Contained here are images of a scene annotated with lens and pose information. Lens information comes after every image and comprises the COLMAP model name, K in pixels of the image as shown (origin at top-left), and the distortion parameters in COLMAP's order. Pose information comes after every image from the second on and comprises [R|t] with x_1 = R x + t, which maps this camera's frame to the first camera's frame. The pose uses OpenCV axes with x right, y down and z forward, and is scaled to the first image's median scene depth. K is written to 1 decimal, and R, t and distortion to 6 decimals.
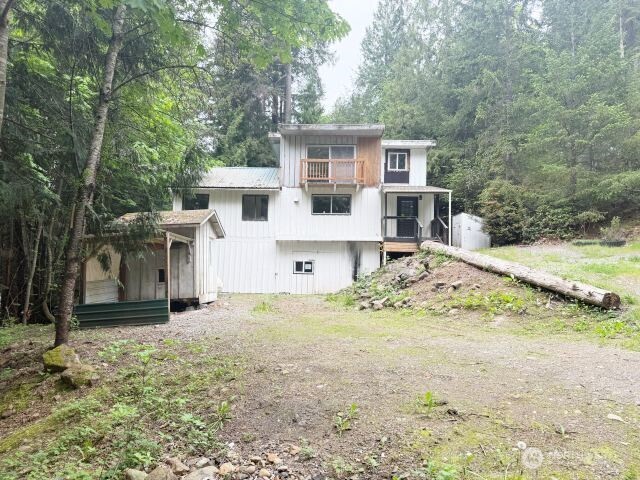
lens RADIAL K [[448.7, 0, 320.0], [0, 448.7, 240.0], [0, 0, 1]] dist [0.078103, -0.113957]
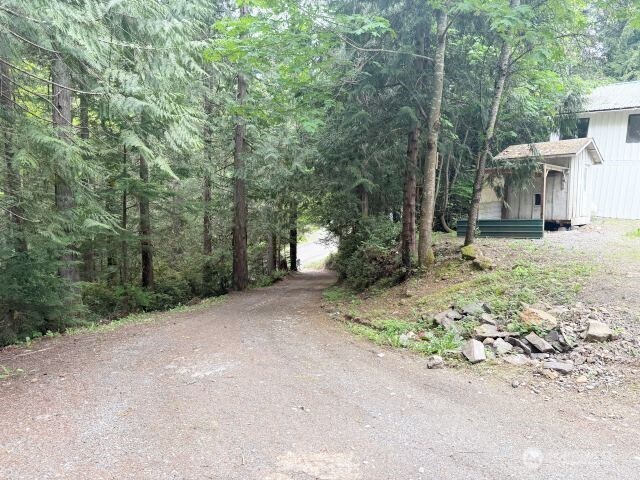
lens RADIAL K [[448.7, 0, 320.0], [0, 448.7, 240.0], [0, 0, 1]] dist [0.078103, -0.113957]
pose [[0.713983, 0.090155, -0.694334, 0.087000], [0.035240, 0.985791, 0.164237, -0.035952], [0.699275, -0.141731, 0.700661, -0.274398]]
